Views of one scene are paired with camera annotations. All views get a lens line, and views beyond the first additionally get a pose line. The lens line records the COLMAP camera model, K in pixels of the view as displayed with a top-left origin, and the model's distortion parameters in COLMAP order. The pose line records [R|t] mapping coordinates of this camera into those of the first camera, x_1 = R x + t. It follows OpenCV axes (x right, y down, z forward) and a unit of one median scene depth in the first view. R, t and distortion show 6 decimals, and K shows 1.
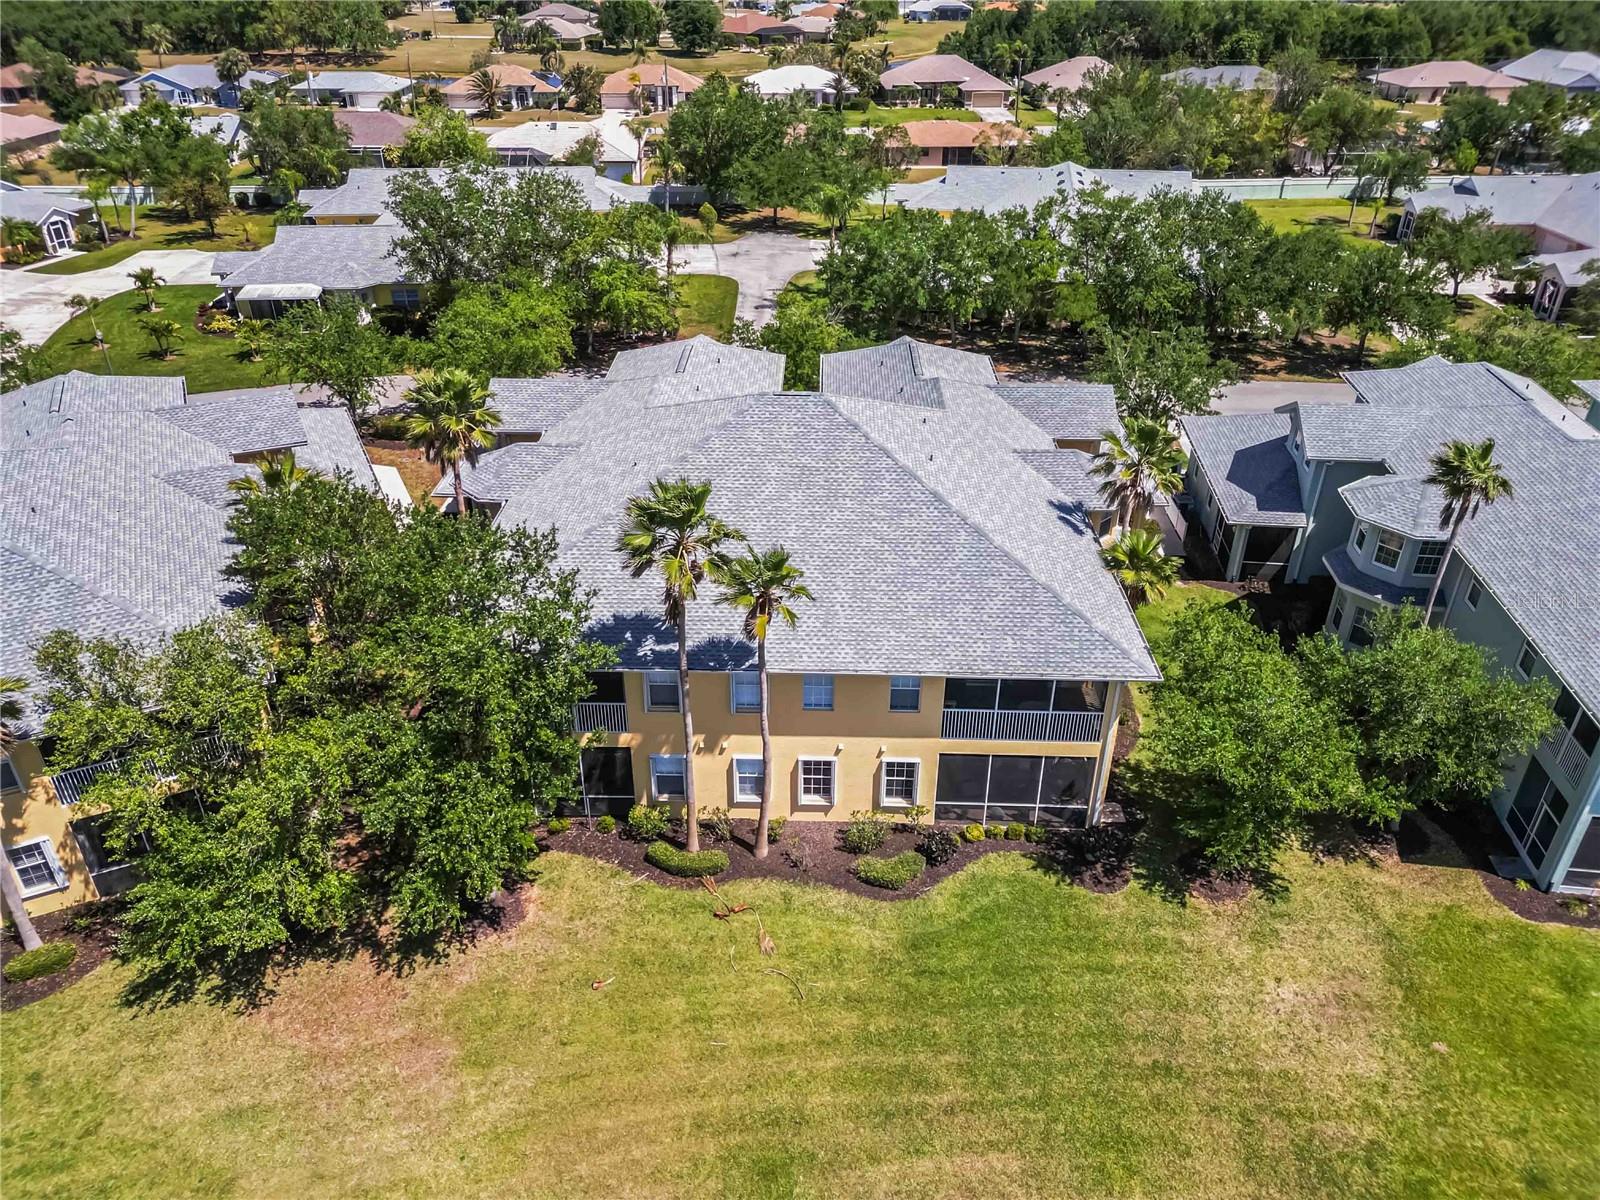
lens RADIAL K [[1120.3, 0, 795.5], [0, 1120.3, 596.3], [0, 0, 1]] dist [0.060088, -0.053165]
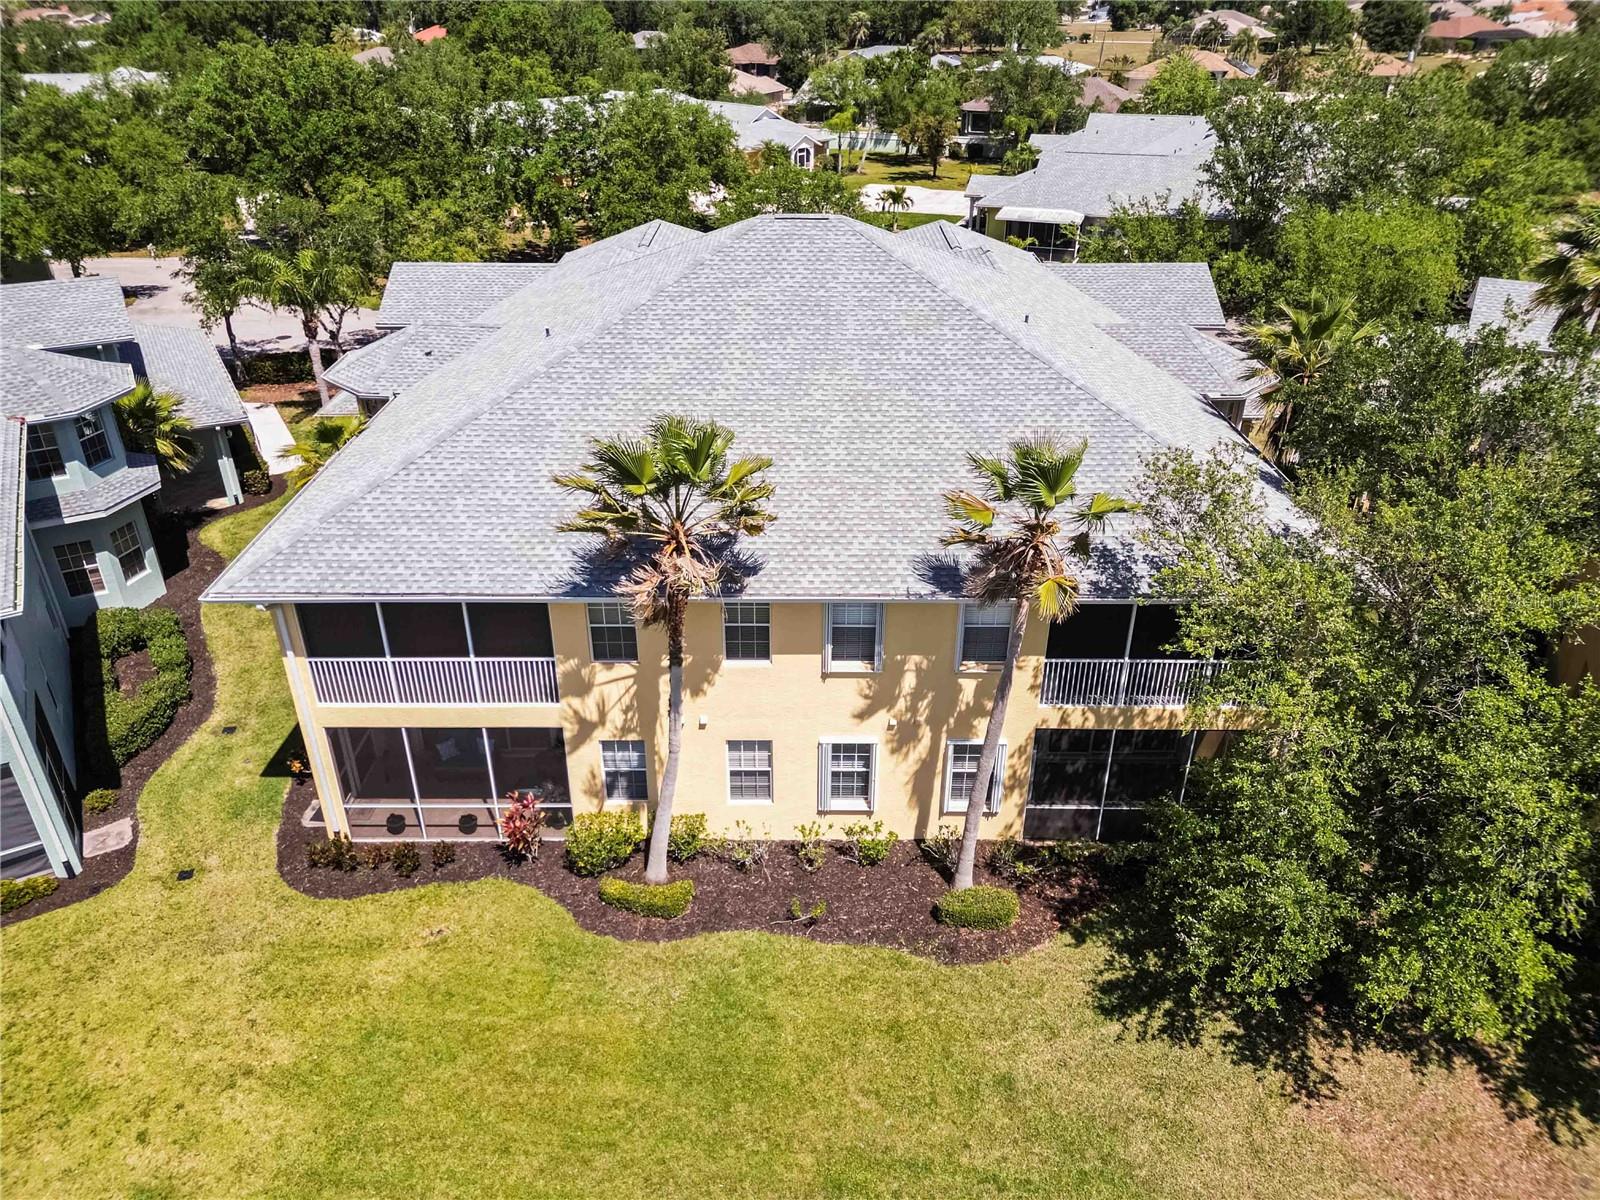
lens RADIAL K [[1120.3, 0, 795.5], [0, 1120.3, 596.3], [0, 0, 1]] dist [0.060088, -0.053165]
pose [[0.892710, 0.216280, -0.395337, -0.458249], [-0.226419, 0.973793, 0.021464, 0.121916], [0.389619, 0.070350, 0.918285, 0.250542]]
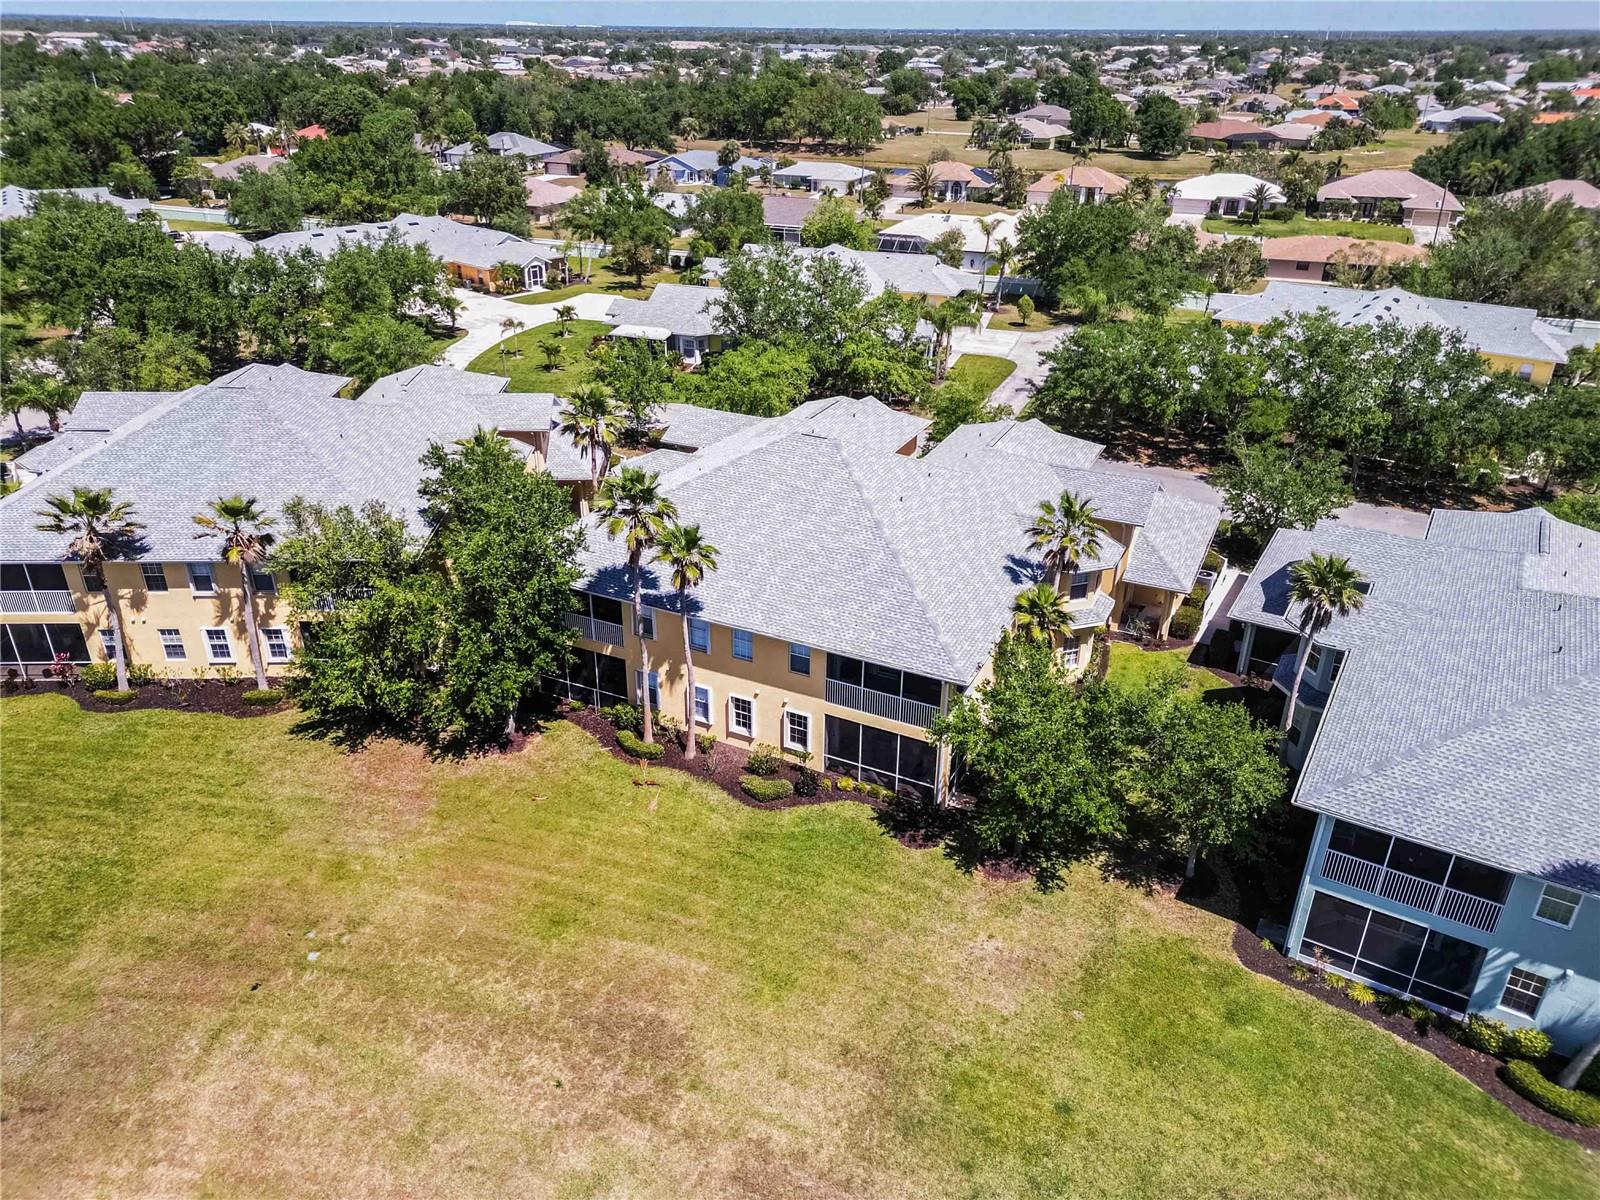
lens RADIAL K [[1120.3, 0, 795.5], [0, 1120.3, 596.3], [0, 0, 1]] dist [0.060088, -0.053165]
pose [[0.908919, 0.192066, -0.370105, 0.536094], [-0.216123, 0.976065, -0.024236, 0.044279], [0.356592, 0.102017, 0.928674, -0.226232]]
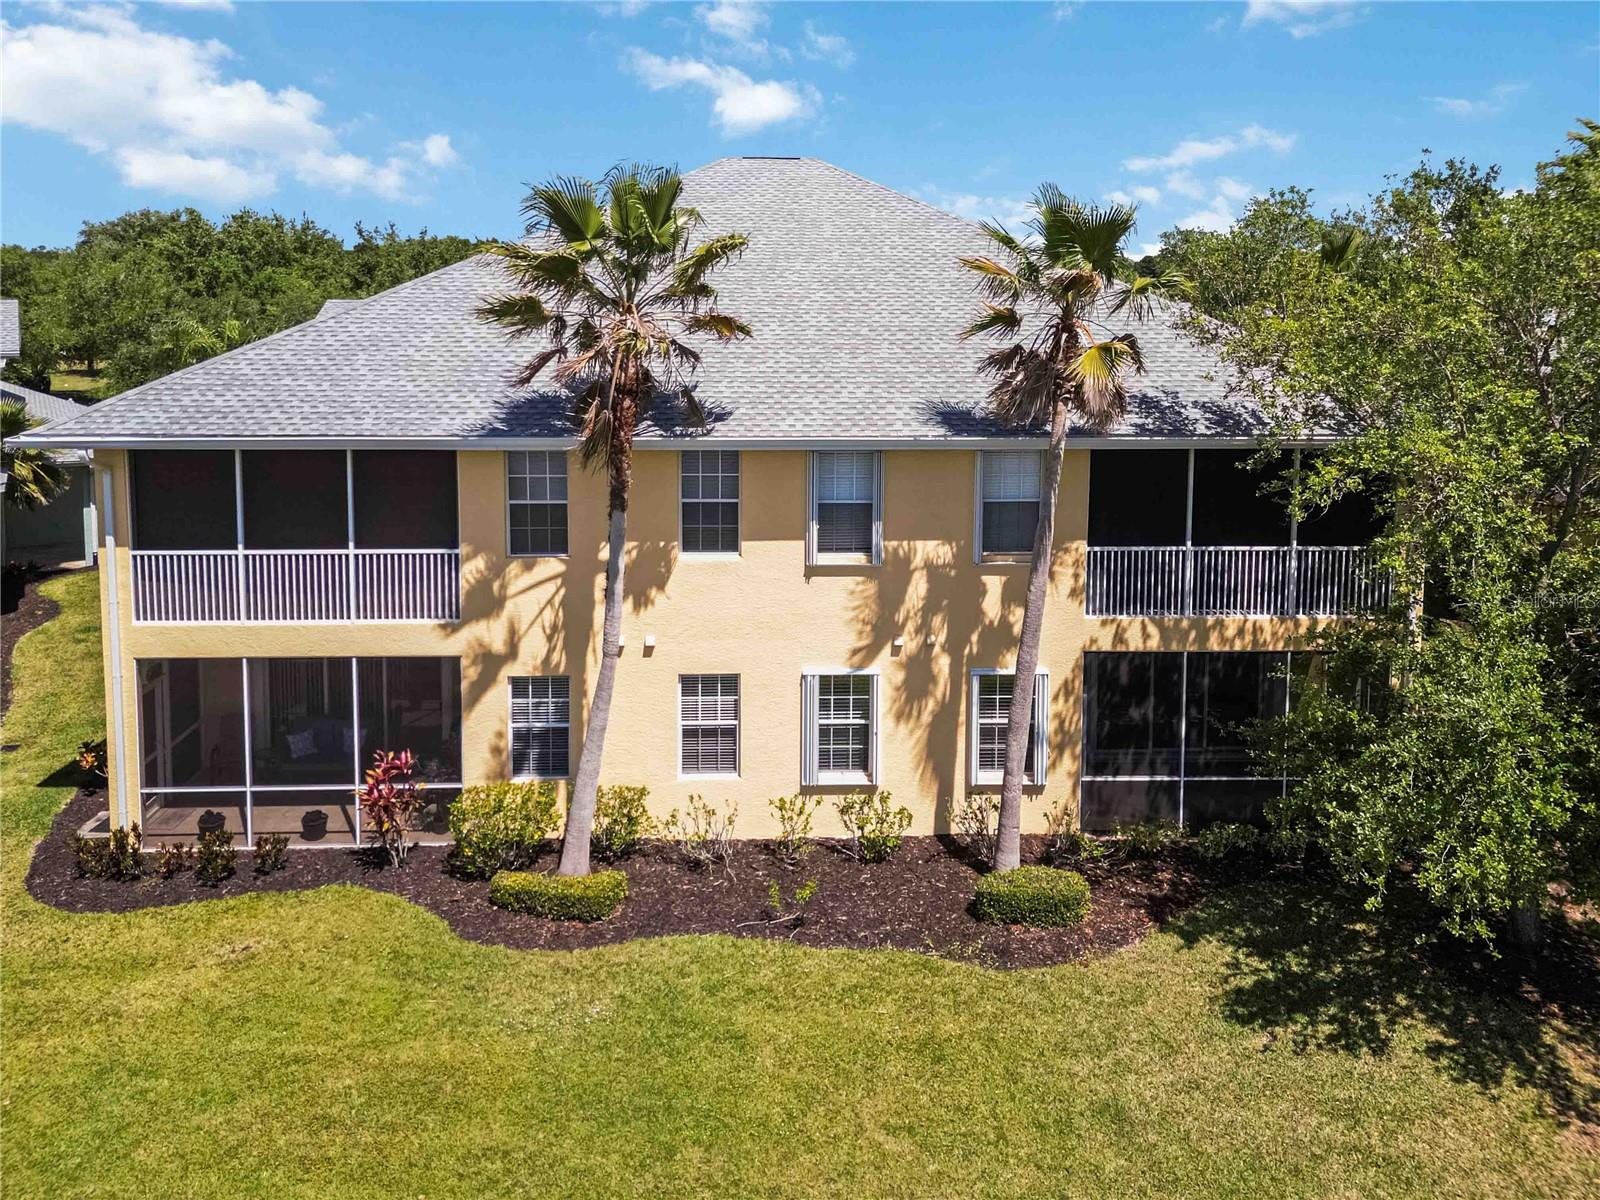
lens RADIAL K [[1184.2, 0, 796.8], [0, 1184.2, 378.4], [0, 0, 1]] dist [0.043494, -0.023741]
pose [[0.909845, 0.039044, -0.413106, -0.476958], [-0.212001, 0.899560, -0.381900, 0.295069], [0.356703, 0.435049, 0.826738, 0.370073]]
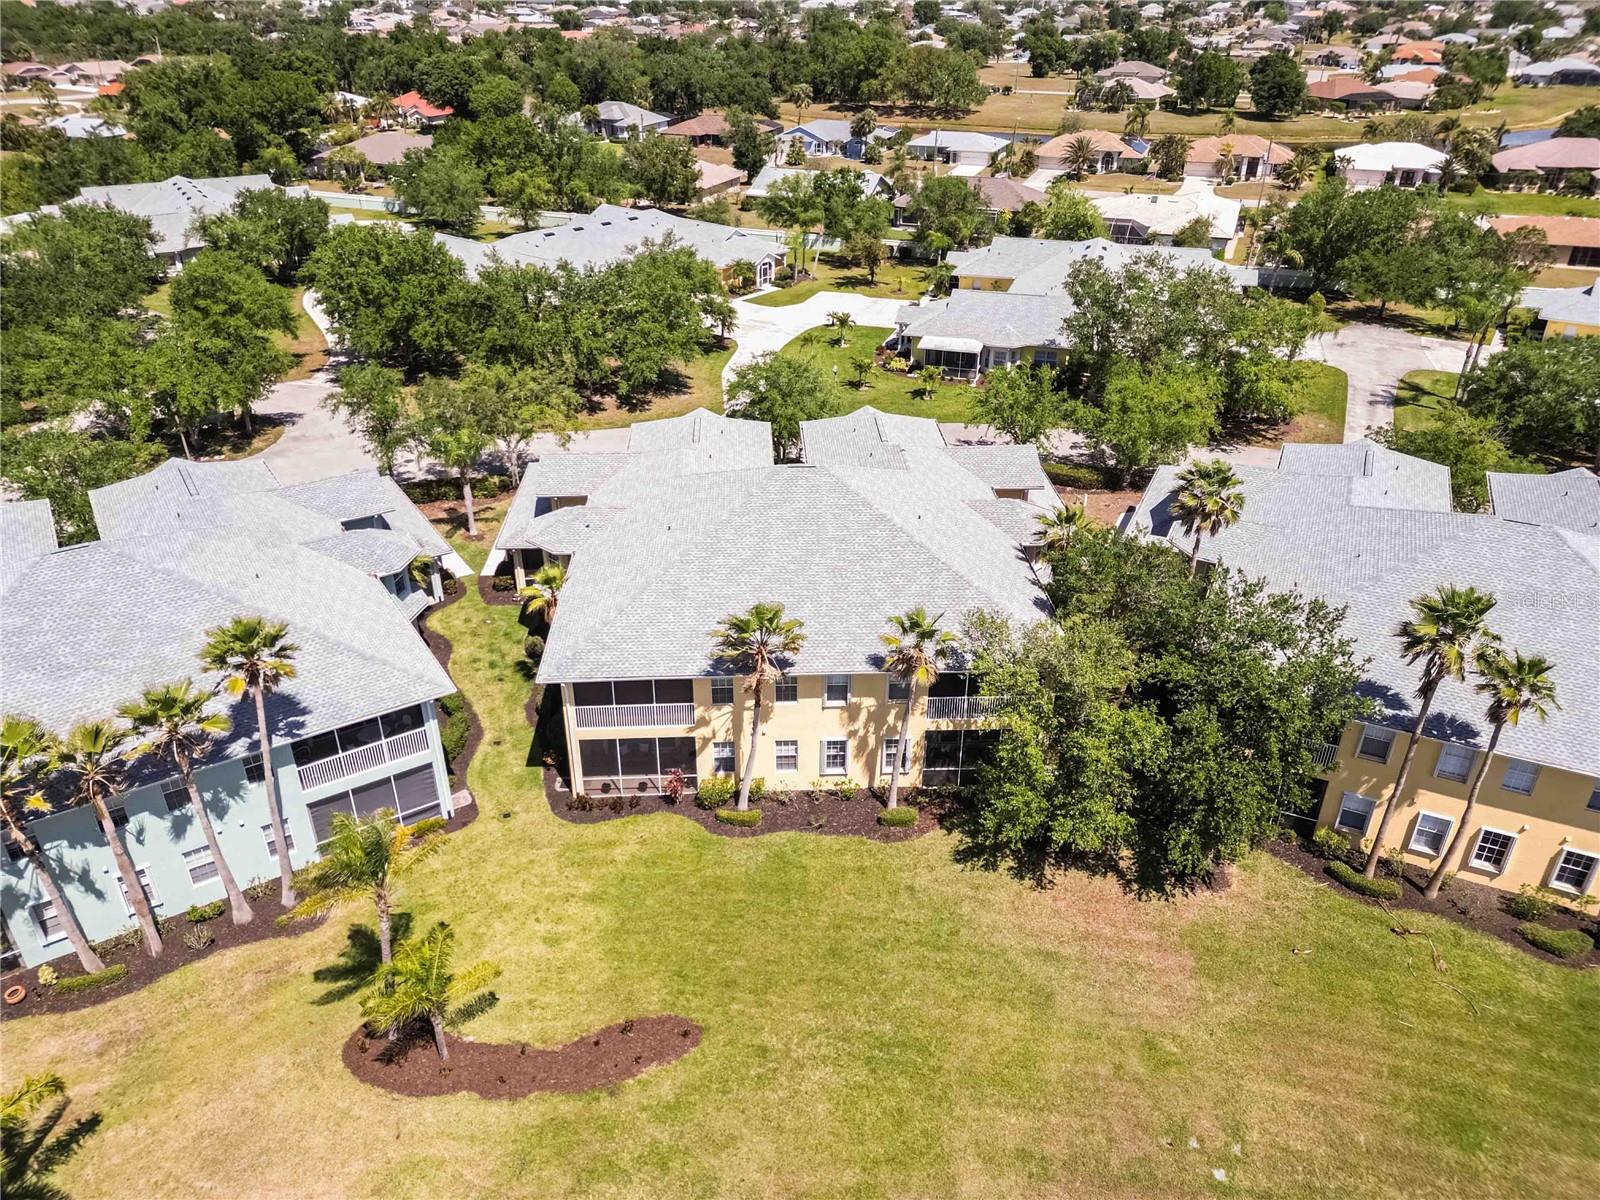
lens RADIAL K [[1118.6, 0, 795.7], [0, 1118.6, 593.6], [0, 0, 1]] dist [0.075461, -0.073011]
pose [[0.914377, 0.195518, -0.354524, -0.277258], [-0.205261, 0.978653, 0.010320, 0.037947], [0.348973, 0.063334, 0.934990, -0.396263]]
